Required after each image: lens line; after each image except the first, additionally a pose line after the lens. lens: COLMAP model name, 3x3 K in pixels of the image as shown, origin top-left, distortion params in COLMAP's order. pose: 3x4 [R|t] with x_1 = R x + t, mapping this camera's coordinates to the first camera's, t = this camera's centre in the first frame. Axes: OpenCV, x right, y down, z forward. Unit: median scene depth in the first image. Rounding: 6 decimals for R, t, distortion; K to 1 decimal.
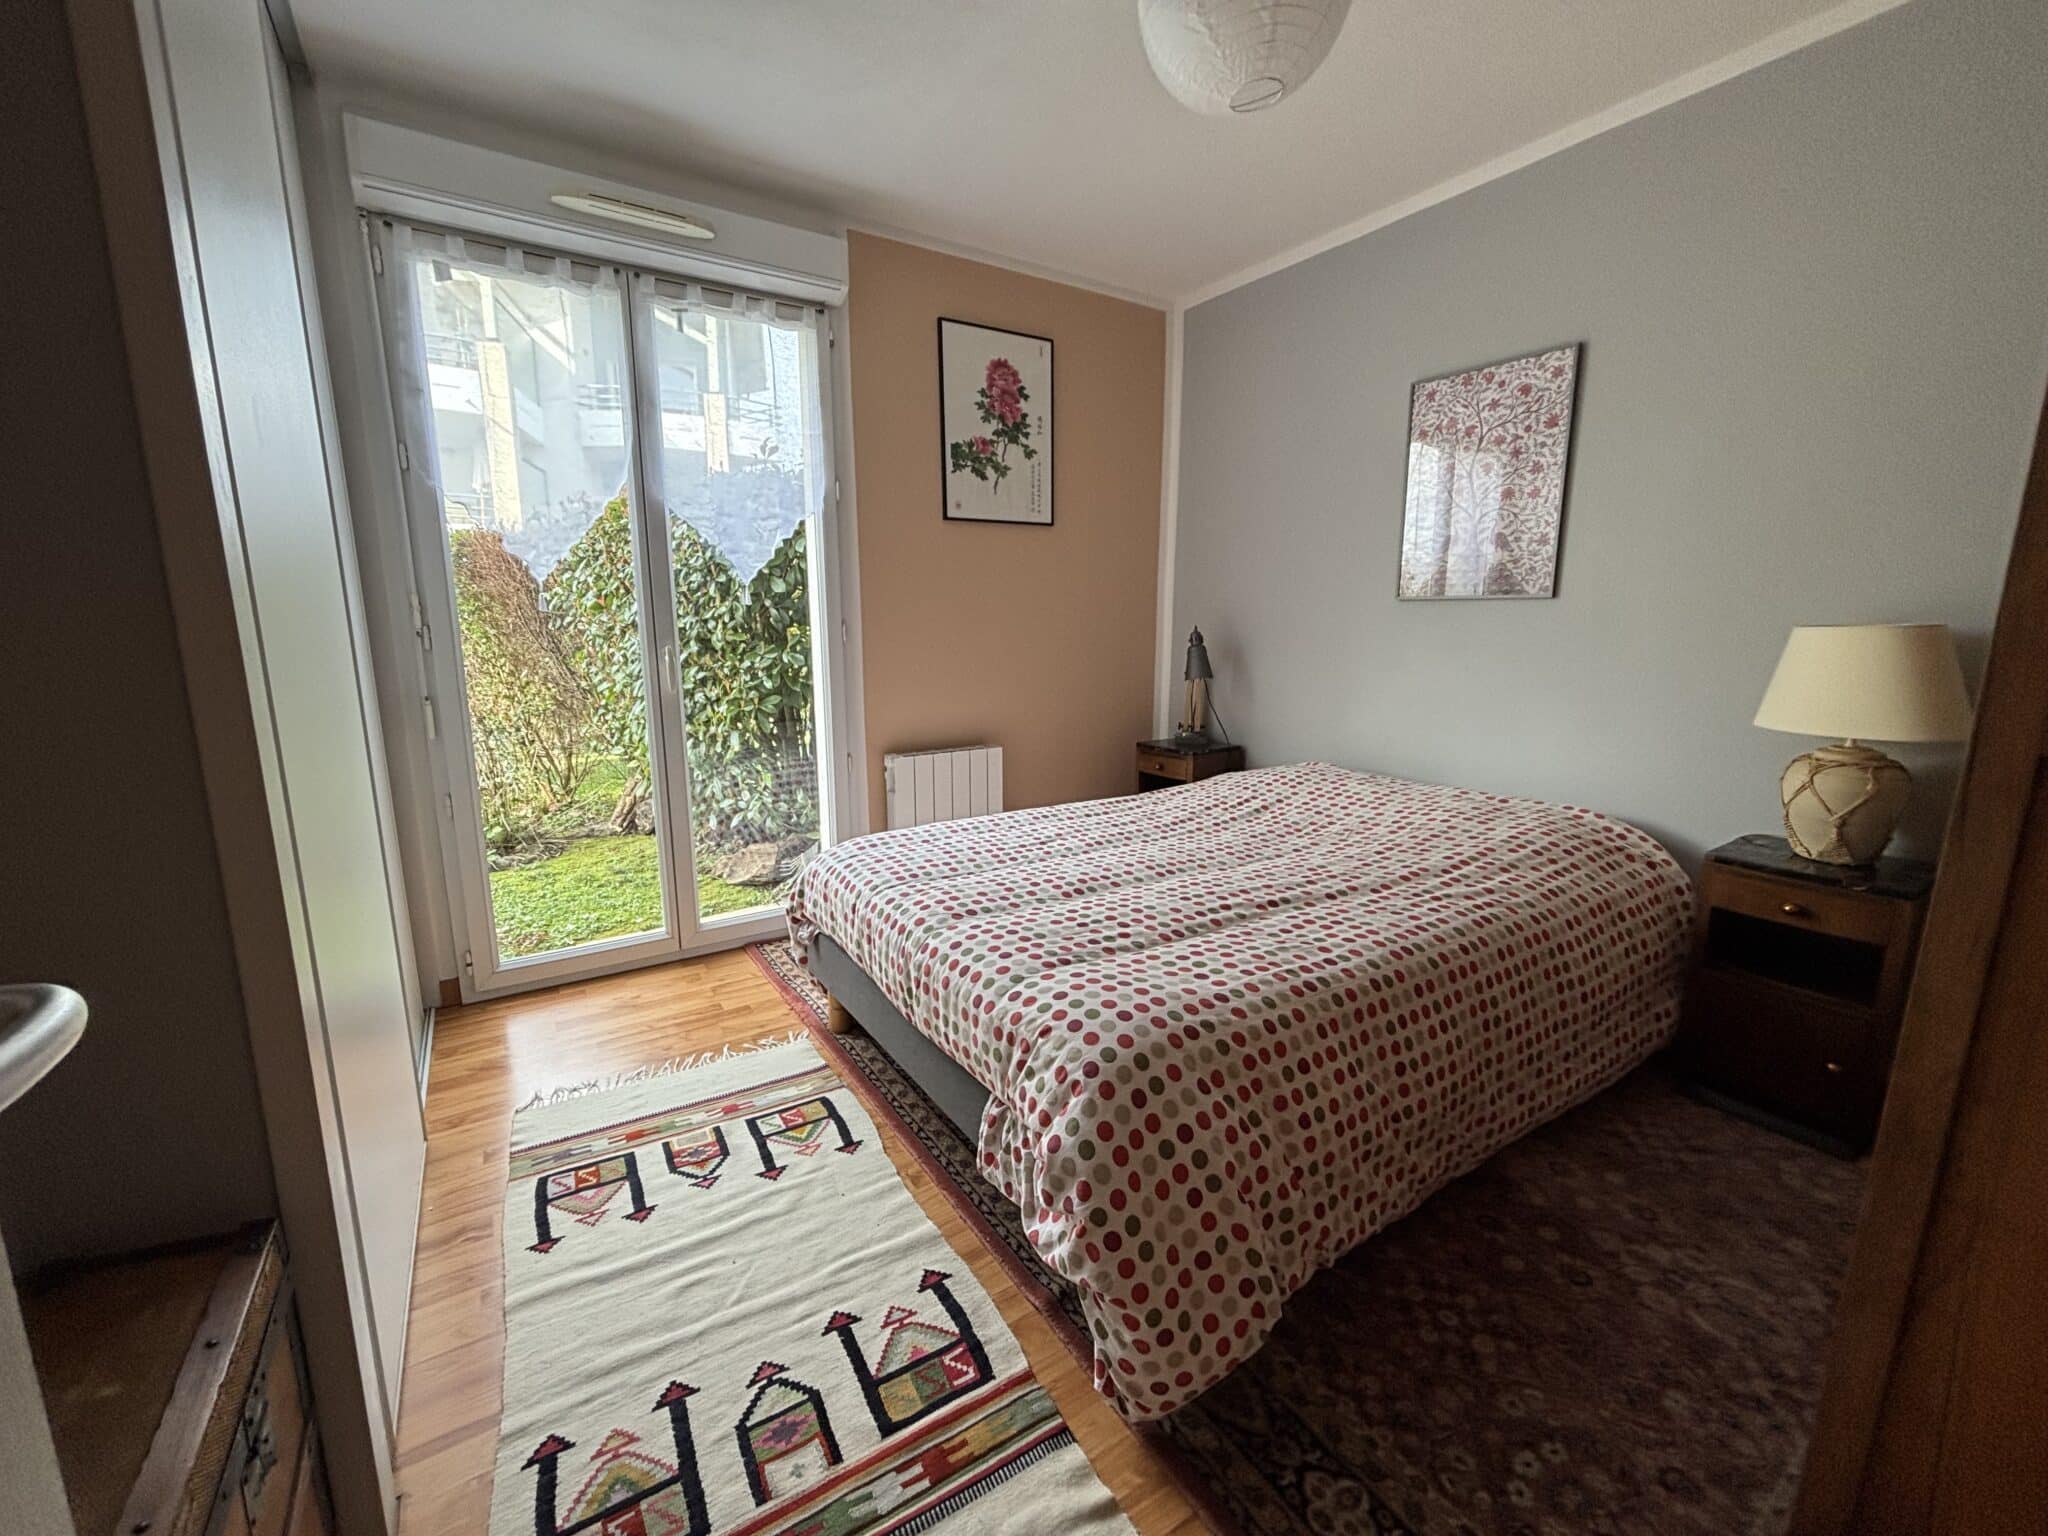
lens RADIAL K [[823.5, 0, 1015.4], [0, 823.5, 760.1], [0, 0, 1]] dist [-0.001112, 0.000806]
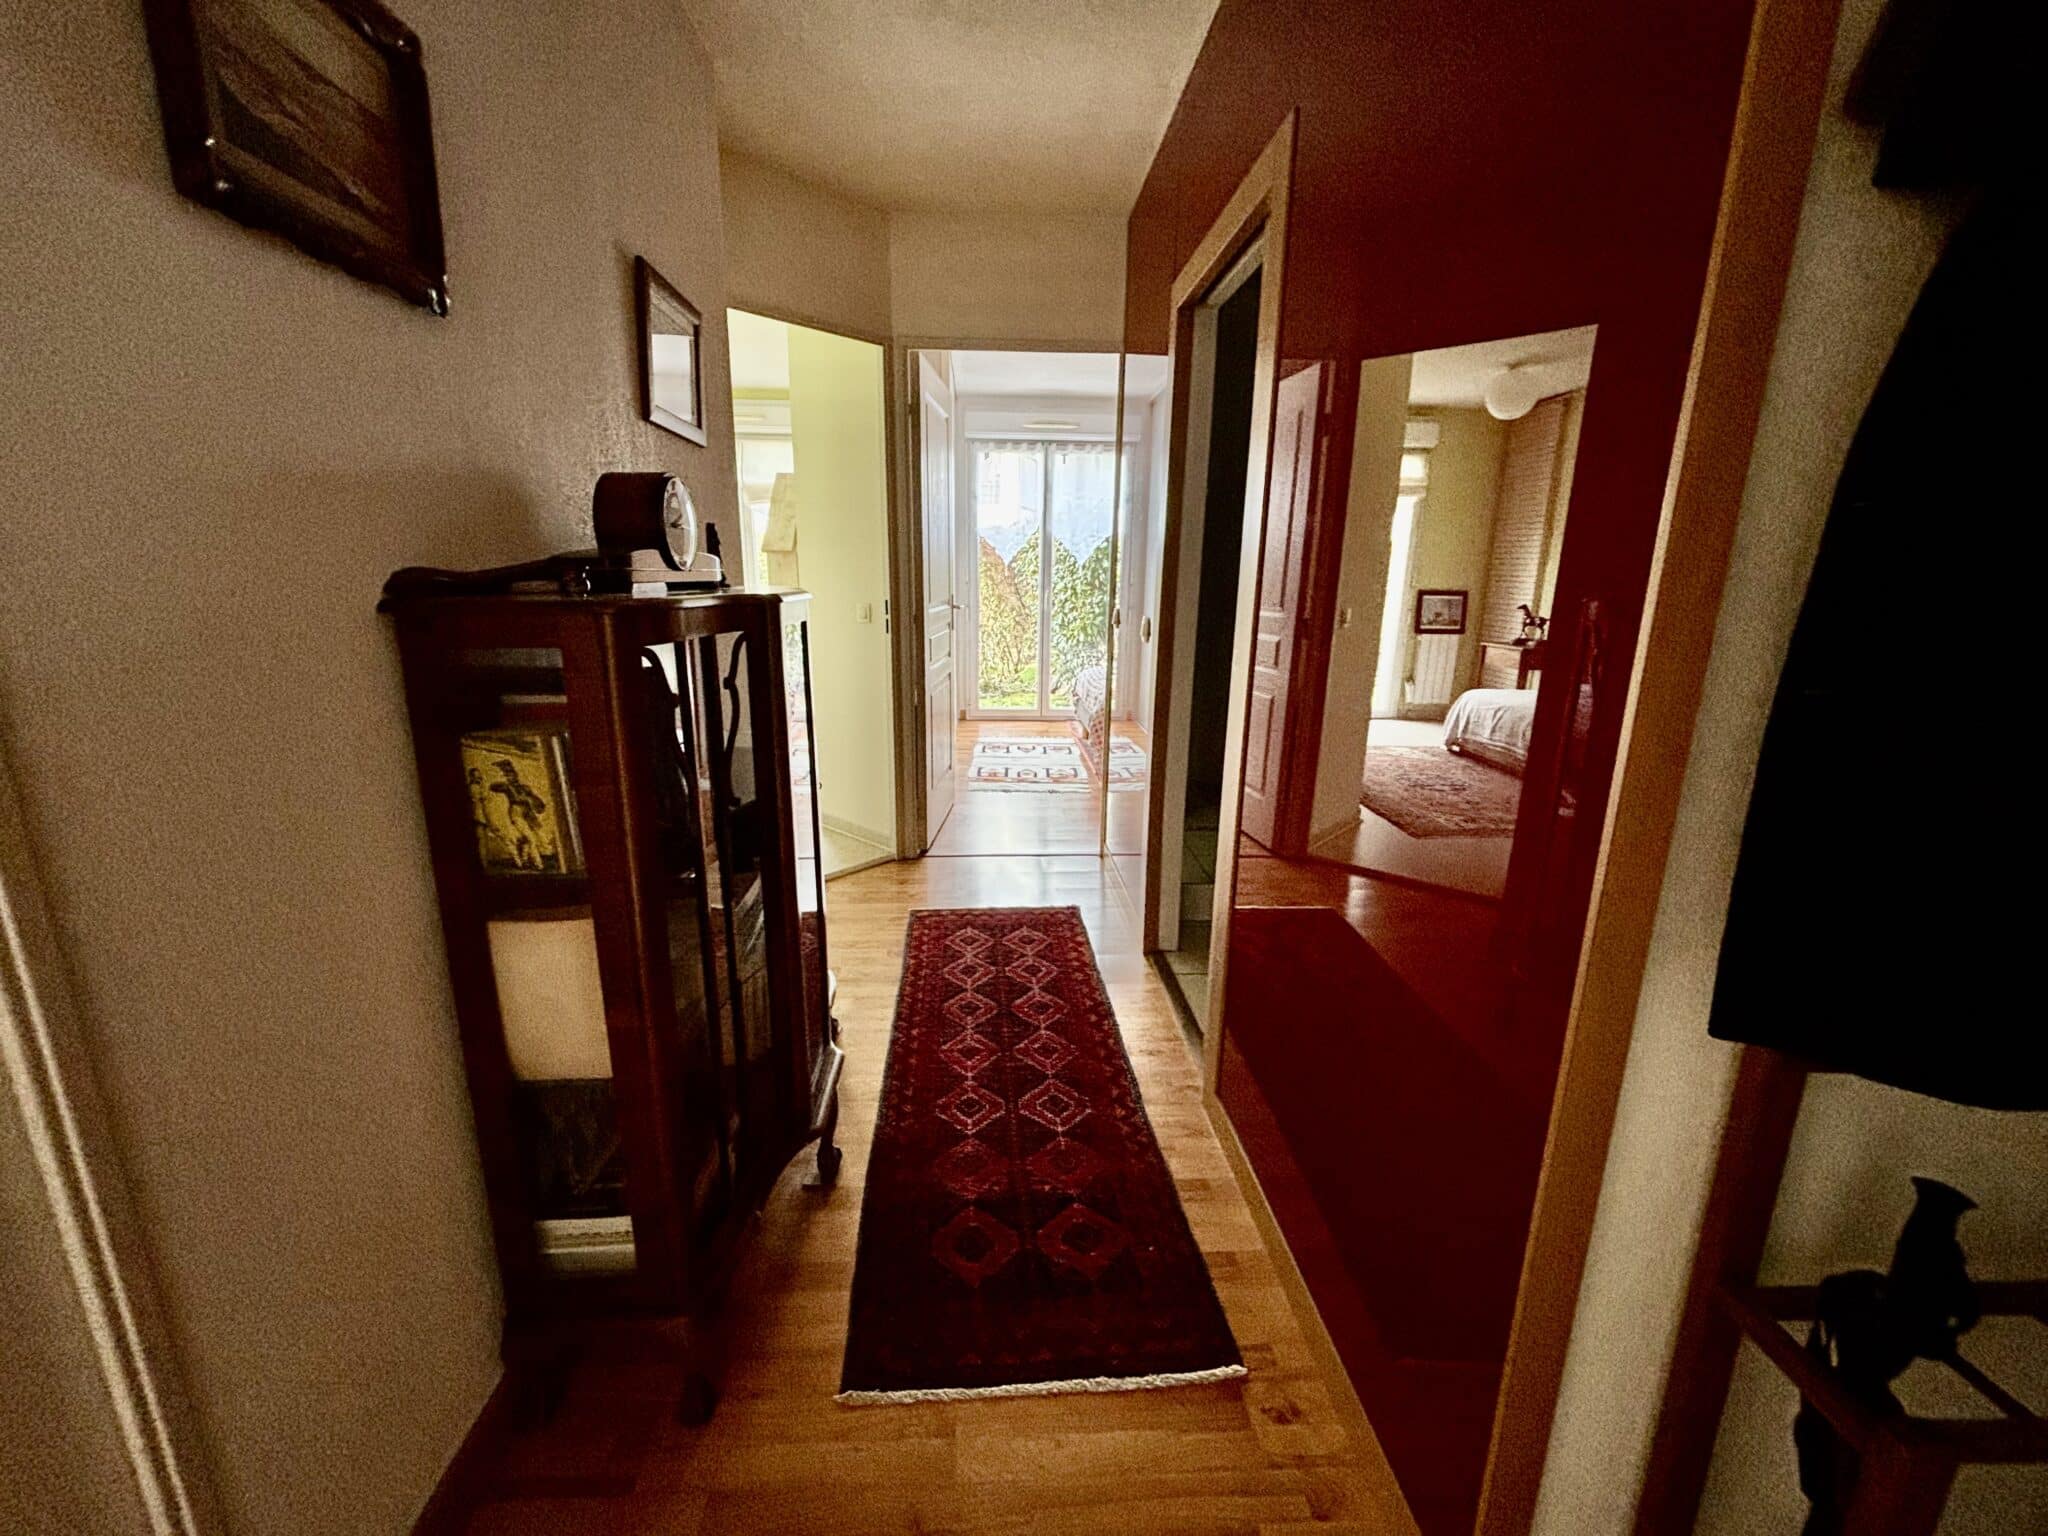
lens RADIAL K [[823.5, 0, 1032.0], [0, 823.5, 770.6], [0, 0, 1]] dist [-0.001112, 0.000806]
pose [[0.871730, 0.127296, -0.473162, 0.828386], [-0.099554, 0.991536, 0.083342, 0.214772], [0.479766, -0.025547, 0.877025, -1.295740]]
